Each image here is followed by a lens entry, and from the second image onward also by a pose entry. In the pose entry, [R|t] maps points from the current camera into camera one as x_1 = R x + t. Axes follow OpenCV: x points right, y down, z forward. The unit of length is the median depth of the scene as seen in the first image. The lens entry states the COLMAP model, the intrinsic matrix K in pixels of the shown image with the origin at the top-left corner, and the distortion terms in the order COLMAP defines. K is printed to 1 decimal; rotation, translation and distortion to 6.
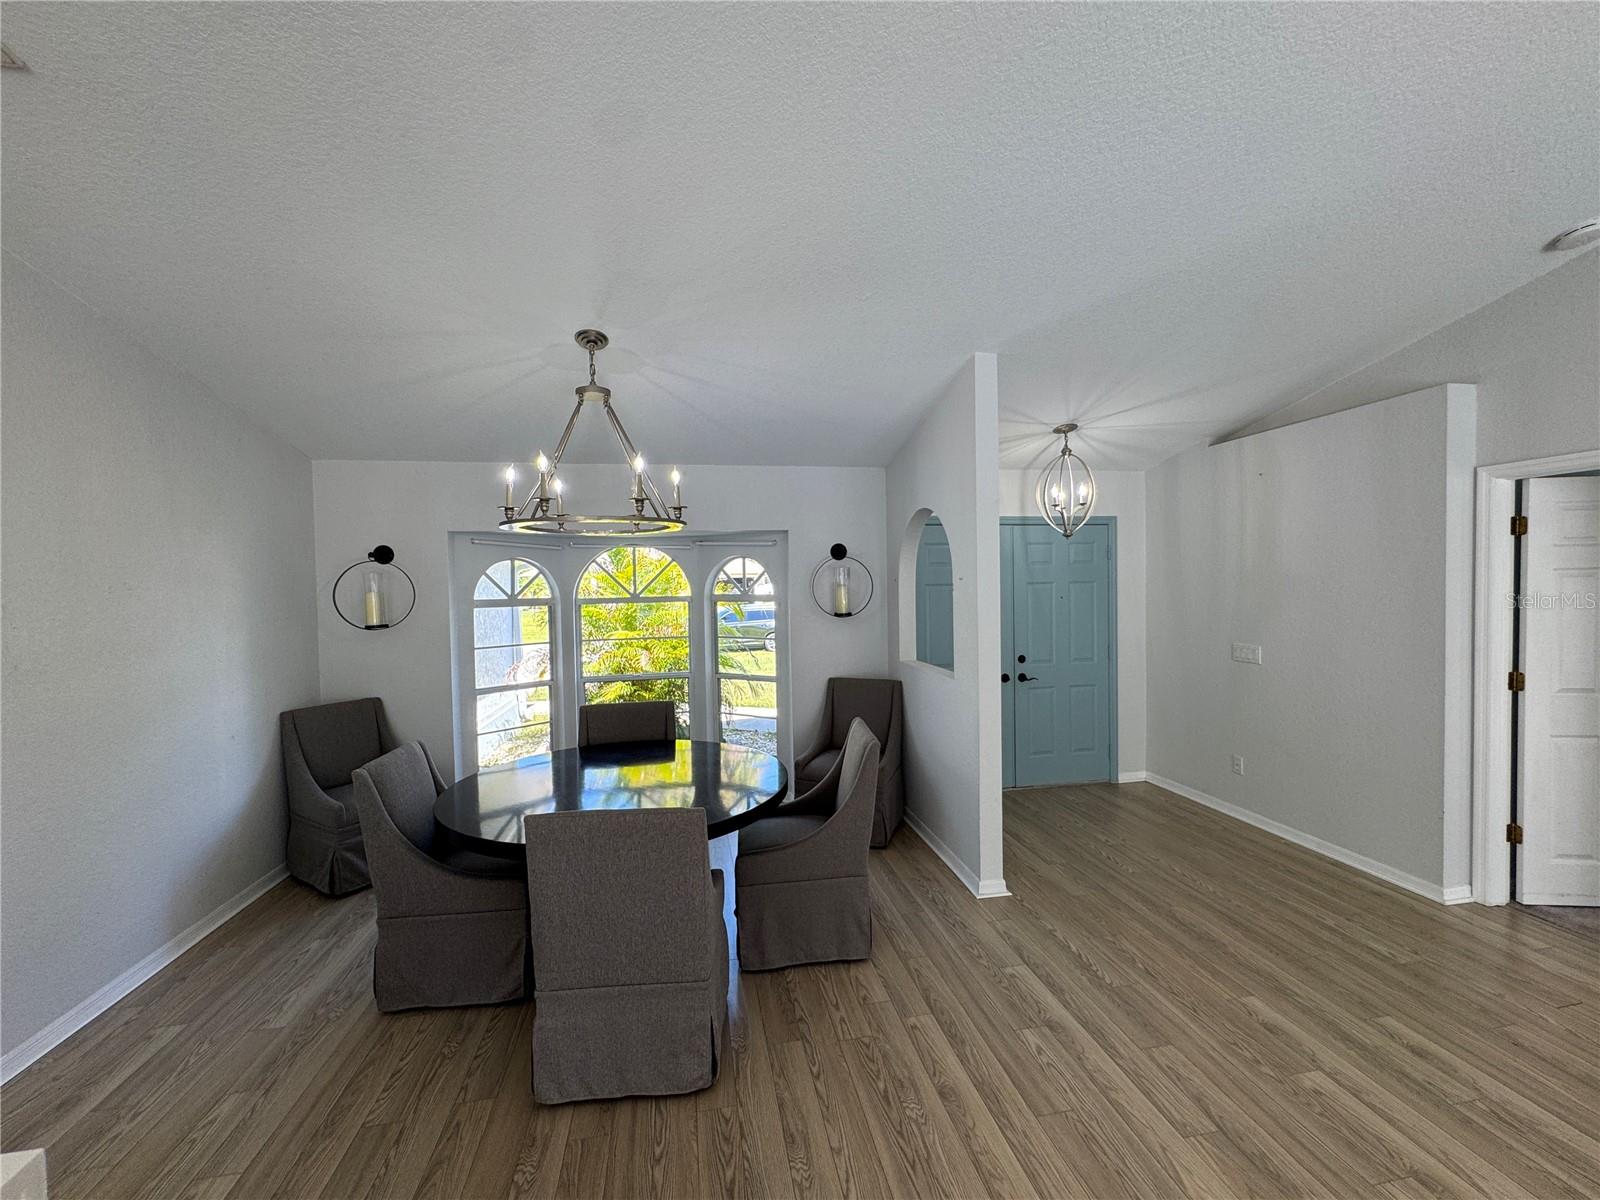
lens RADIAL K [[639.9, 0, 800.0], [0, 639.9, 600.0], [0, 0, 1]] dist [-0.003338, 0.000241]
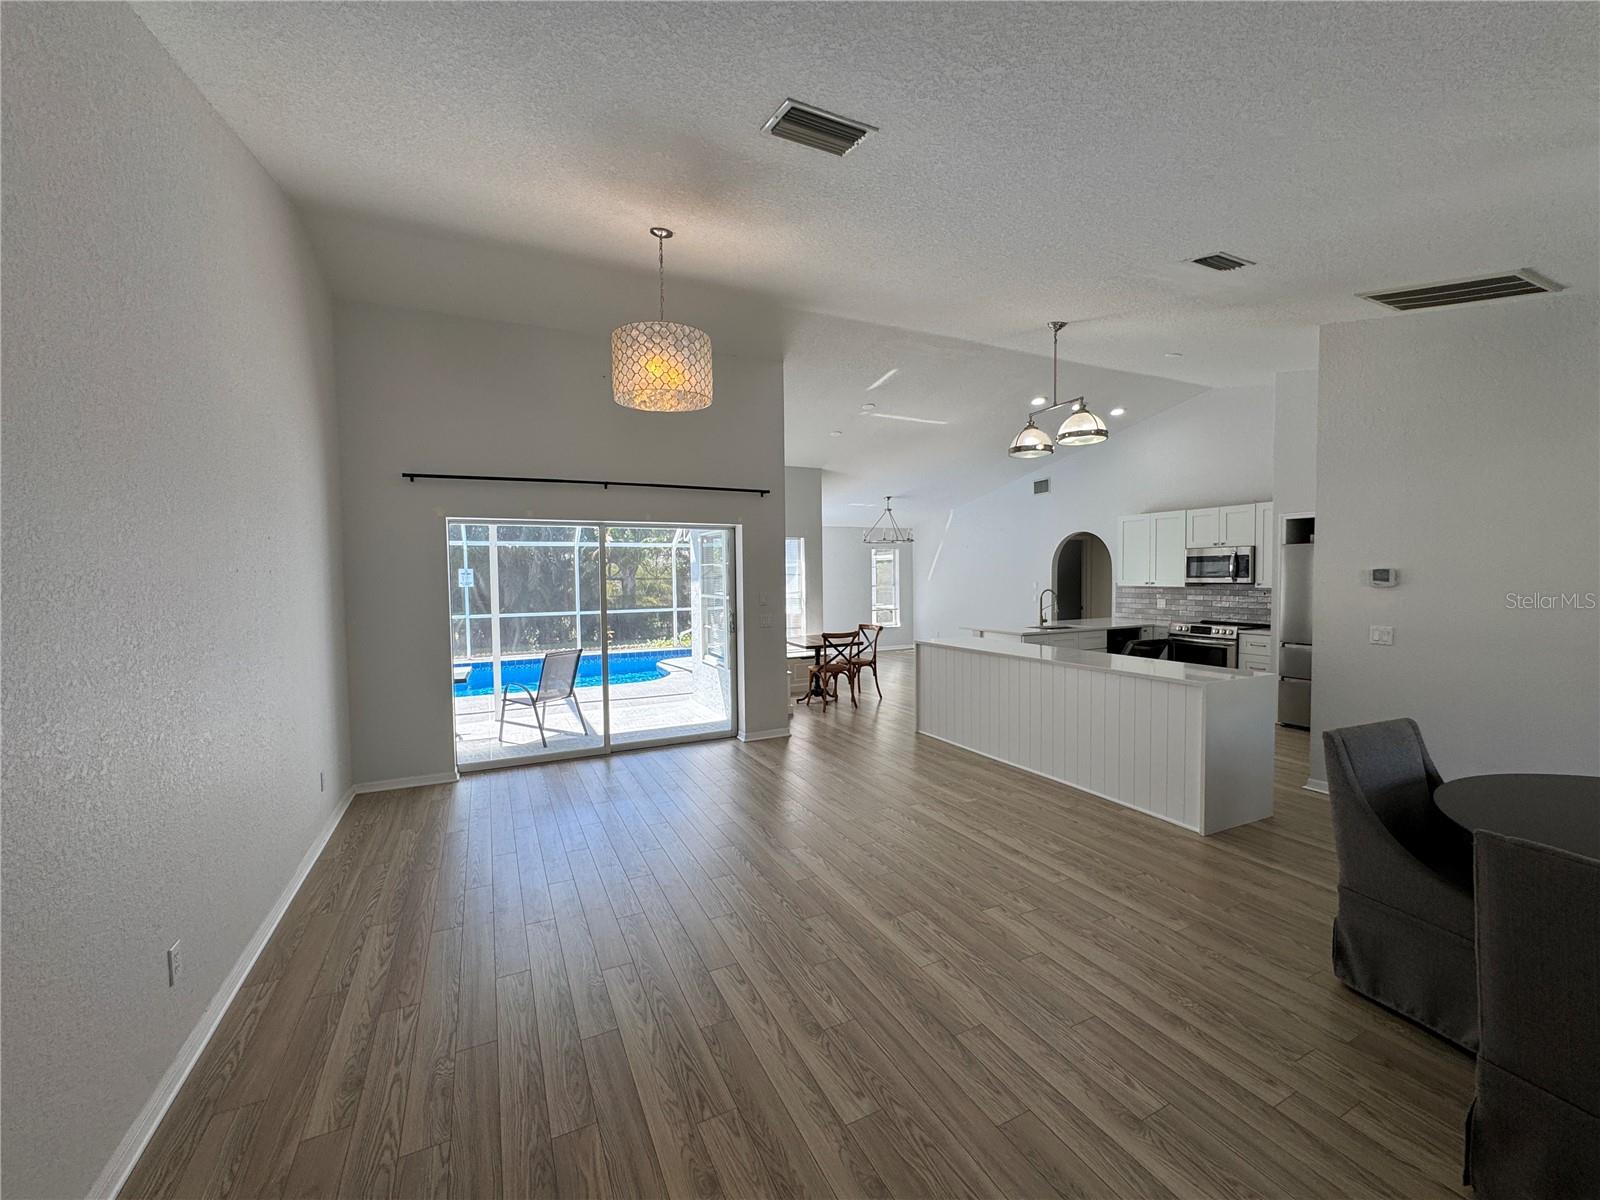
lens RADIAL K [[640.0, 0, 798.4], [0, 640.0, 599.0], [0, 0, 1]] dist [-0.004301, 0.000380]
pose [[-0.961622, 0.039187, -0.271565, 0.742303], [0.020627, 0.997272, 0.070867, -0.025888], [0.273601, 0.062546, -0.959808, 1.212011]]
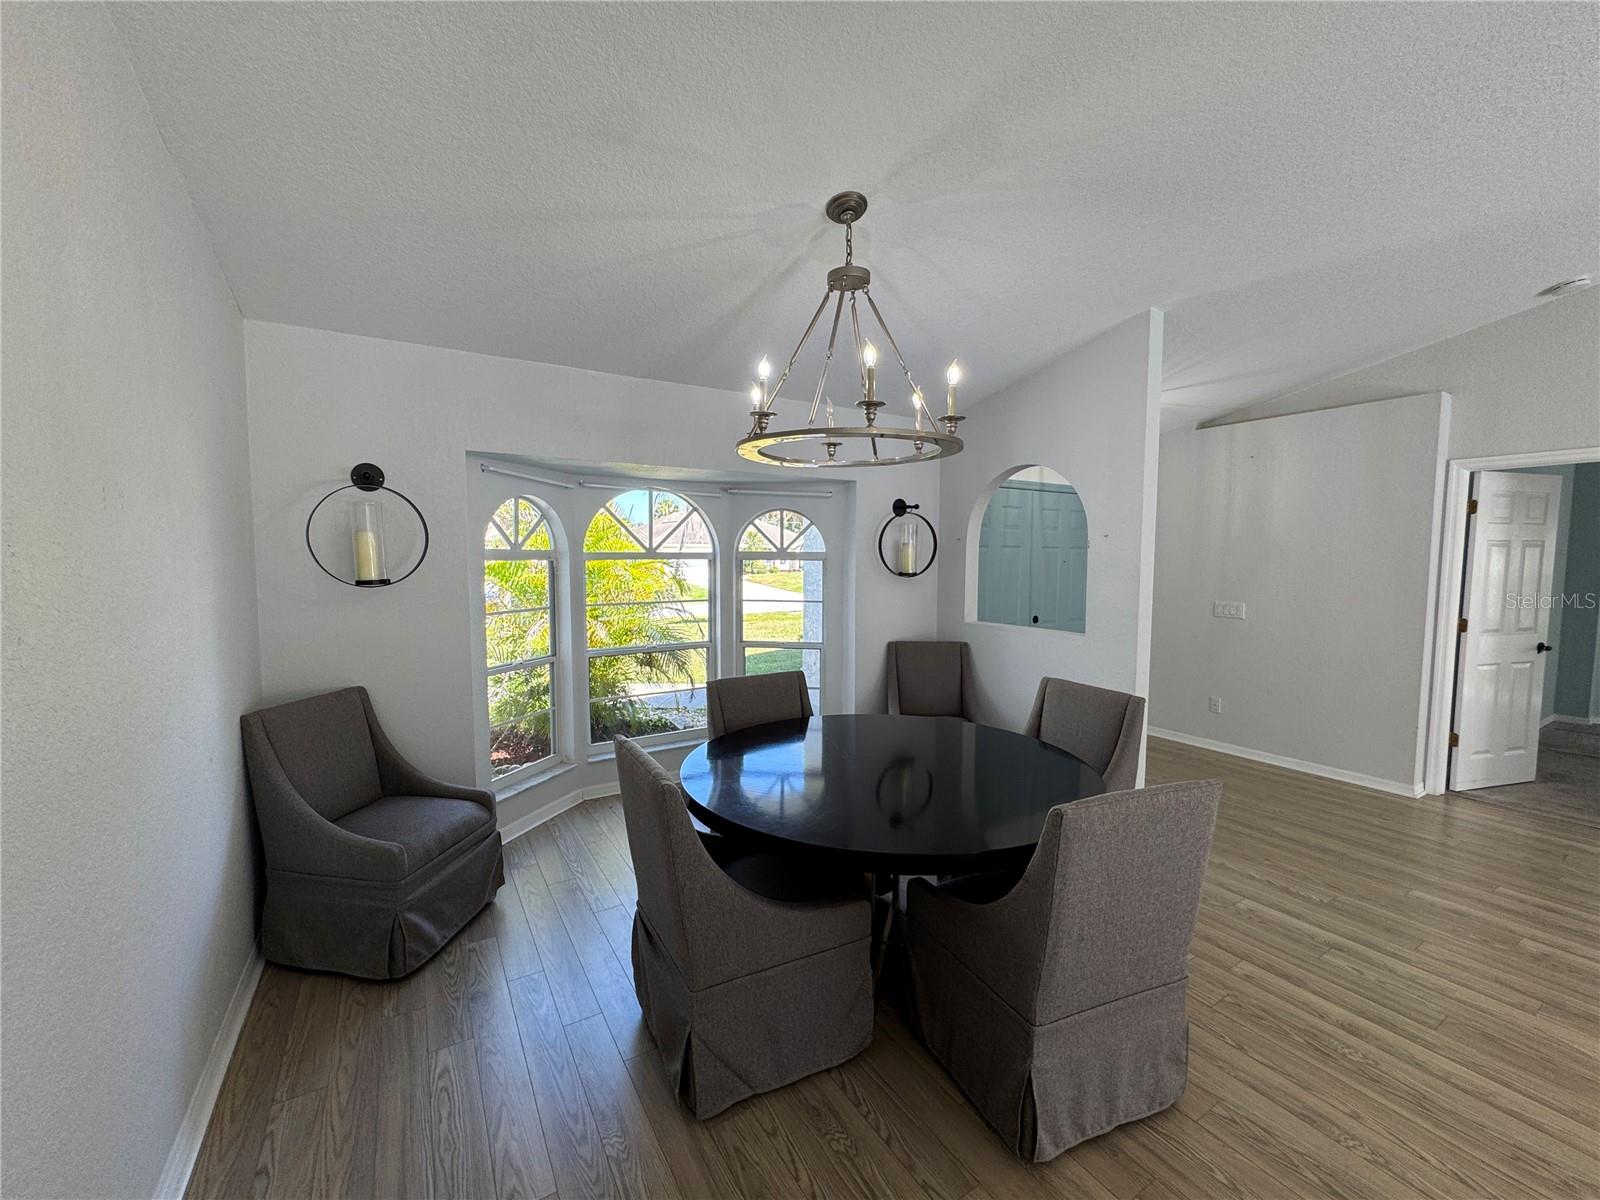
lens RADIAL K [[640.0, 0, 798.4], [0, 640.0, 599.0], [0, 0, 1]] dist [-0.004301, 0.000380]
pose [[0.932768, -0.003612, 0.360459, -0.633387], [-0.010617, 0.999241, 0.037487, 0.038159], [-0.360321, -0.038794, 0.932021, 0.265220]]
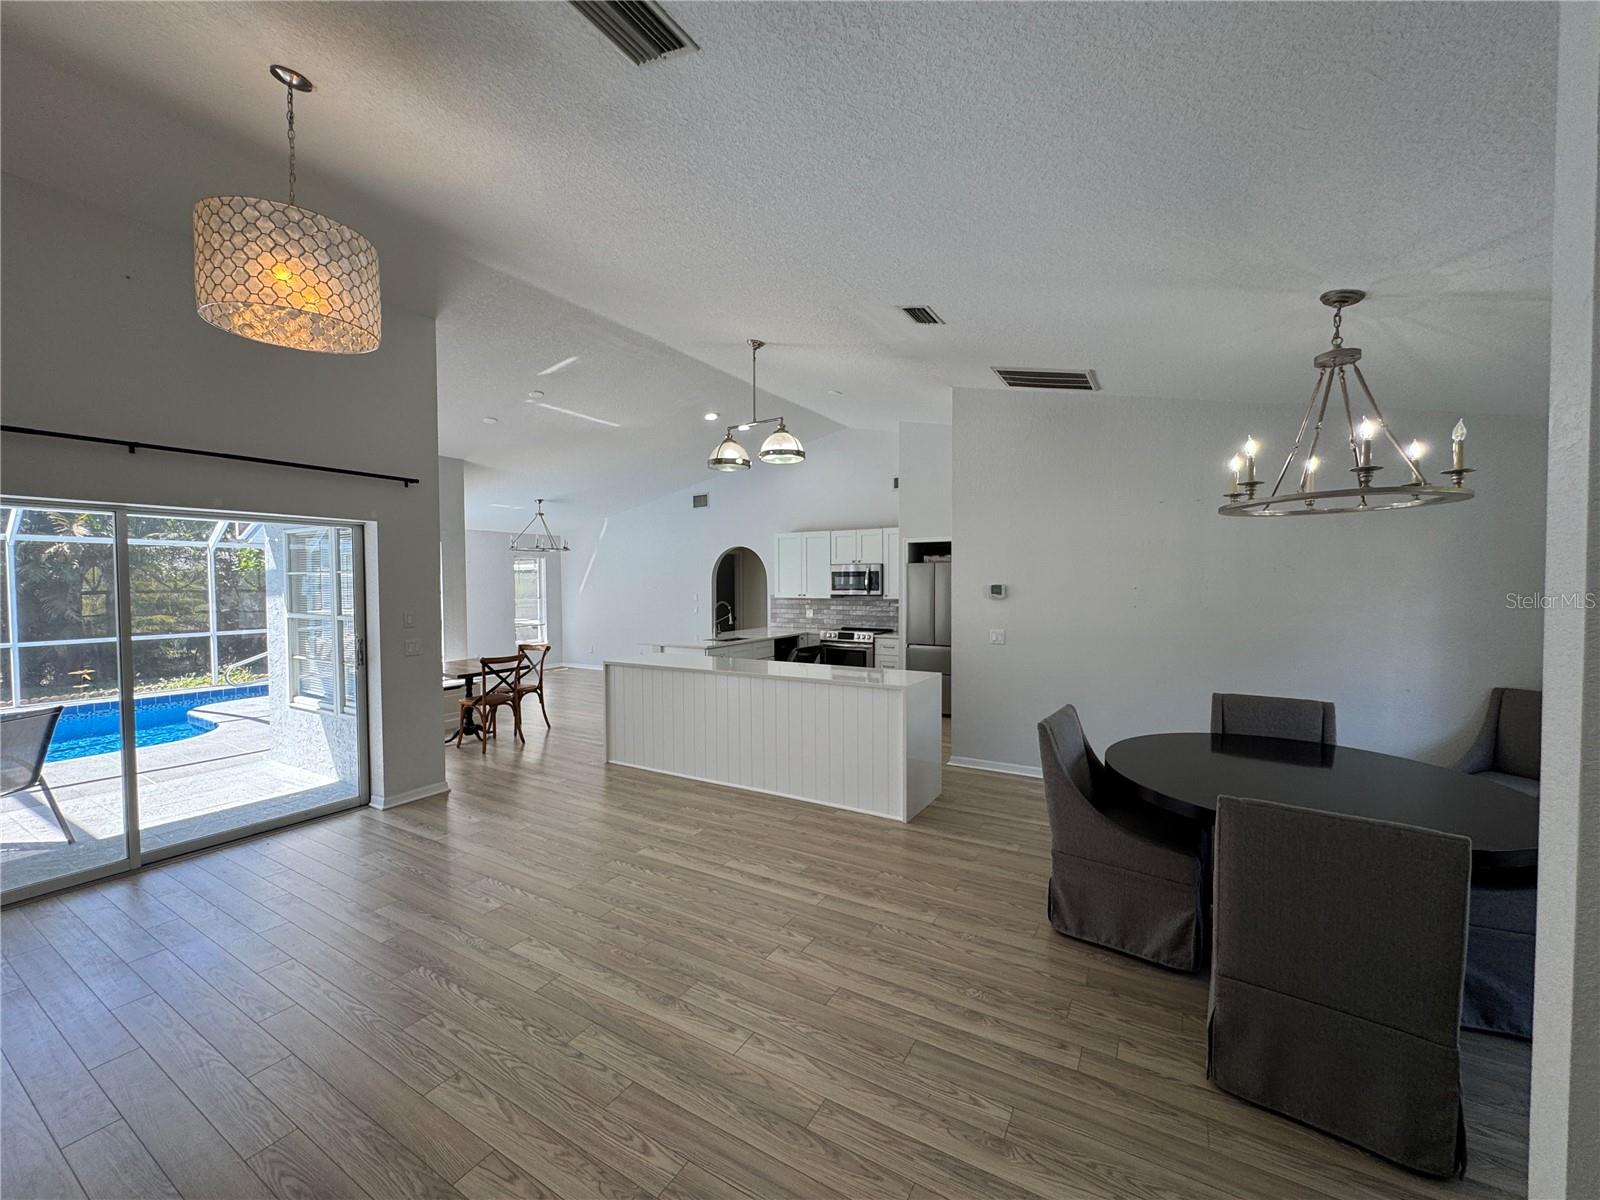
lens RADIAL K [[640.0, 0, 798.4], [0, 640.0, 599.0], [0, 0, 1]] dist [-0.004301, 0.000380]
pose [[-0.656723, 0.041912, -0.752966, 0.845361], [-0.004220, 0.998235, 0.059244, -0.030433], [0.754120, 0.042084, -0.655387, 0.983670]]
